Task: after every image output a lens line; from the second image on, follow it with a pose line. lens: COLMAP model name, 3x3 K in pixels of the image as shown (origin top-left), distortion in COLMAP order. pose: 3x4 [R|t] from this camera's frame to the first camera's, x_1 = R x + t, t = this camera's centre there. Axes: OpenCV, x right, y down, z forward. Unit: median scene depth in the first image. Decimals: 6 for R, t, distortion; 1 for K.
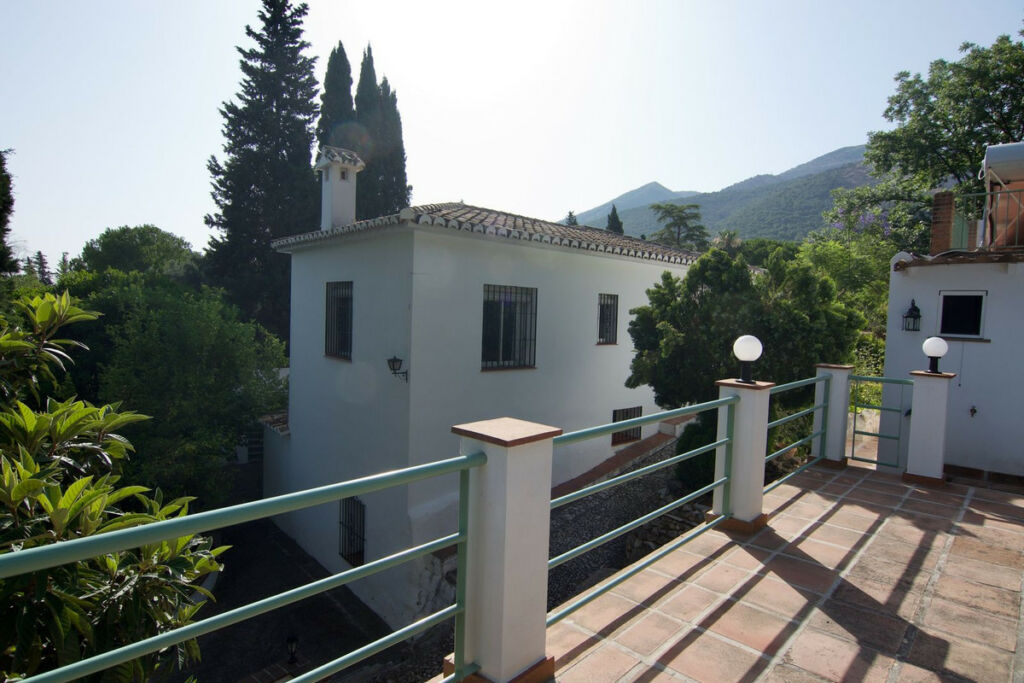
lens RADIAL K [[557.3, 0, 512.3], [0, 557.3, 346.5], [0, 0, 1]] dist [0.000155, -0.017877]
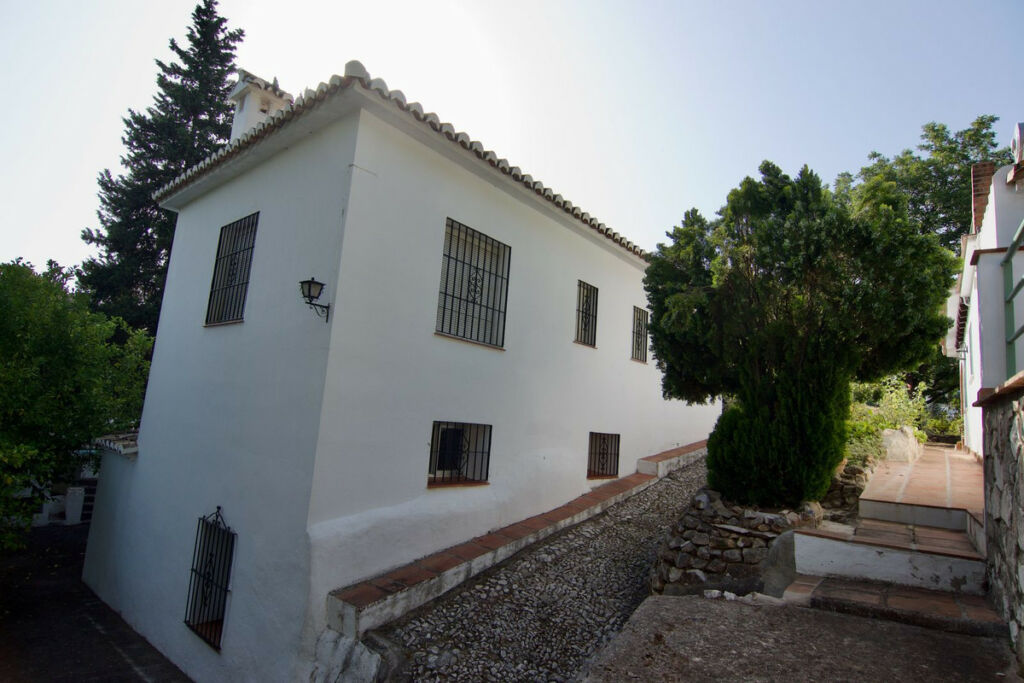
lens RADIAL K [[557.3, 0, 512.3], [0, 557.3, 346.5], [0, 0, 1]] dist [0.000155, -0.017877]
pose [[0.986487, 0.068373, 0.148889, -0.024300], [-0.039045, 0.980686, -0.191651, 0.073272], [-0.159117, 0.183248, 0.970104, 0.116048]]
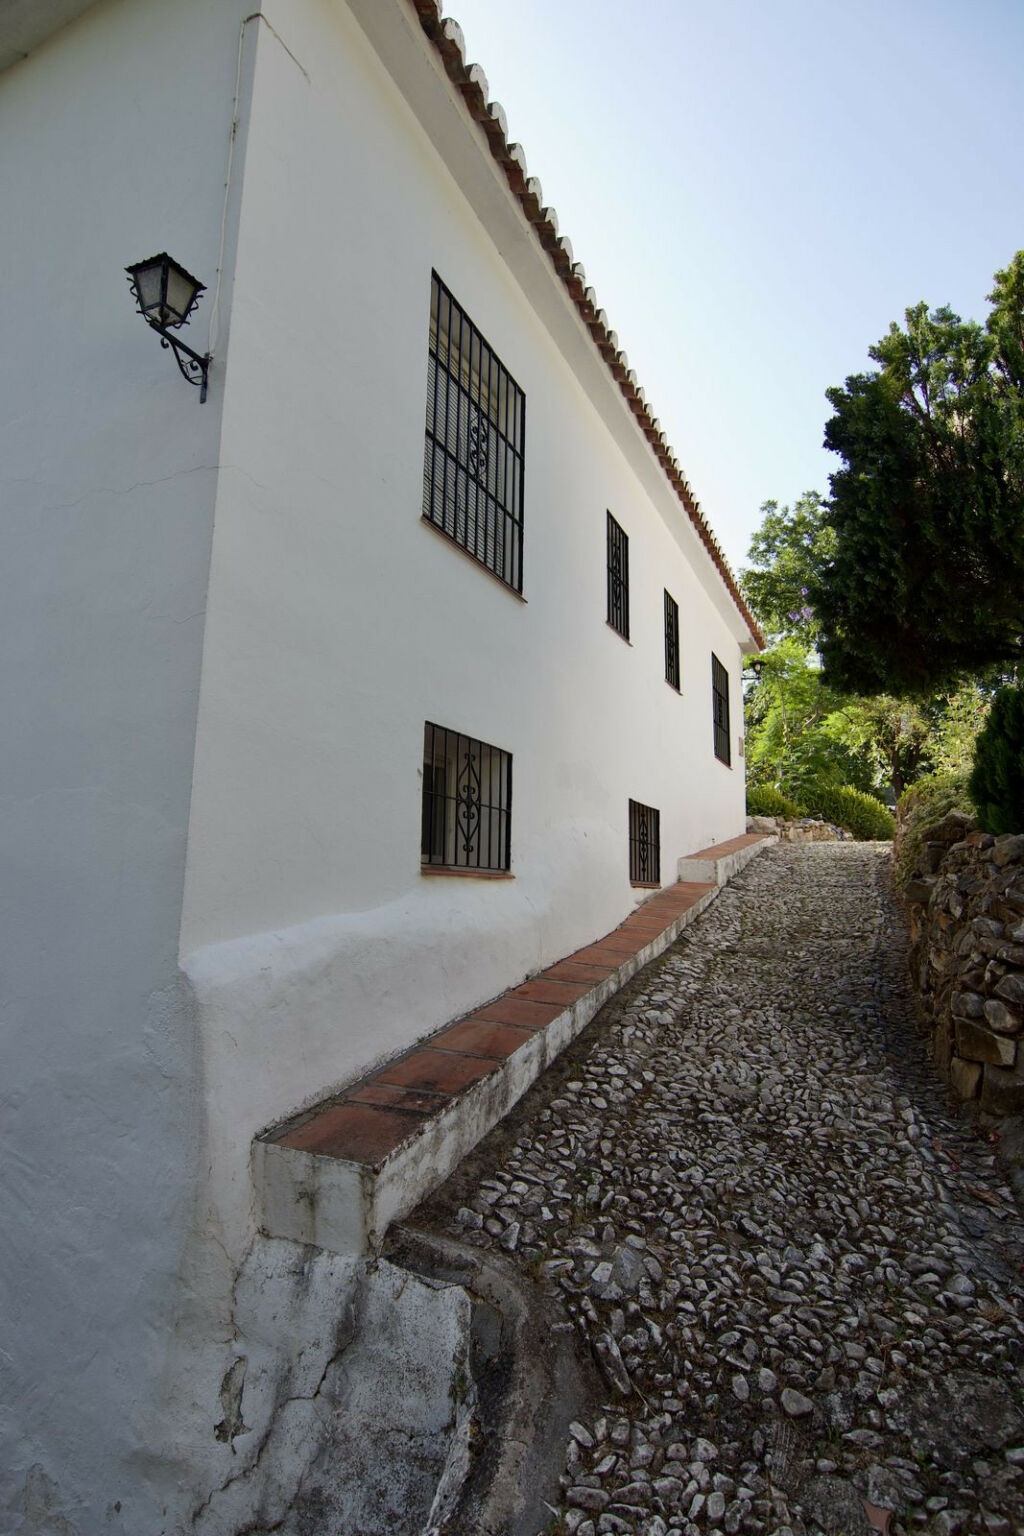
lens RADIAL K [[836.0, 0, 520.4], [0, 836.0, 770.4], [0, 0, 1]] dist [0.000155, -0.017877]
pose [[0.915452, 0.047752, 0.399584, -0.070005], [0.031375, 0.981444, -0.189166, 0.101896], [-0.401202, 0.185709, 0.896967, 0.228094]]
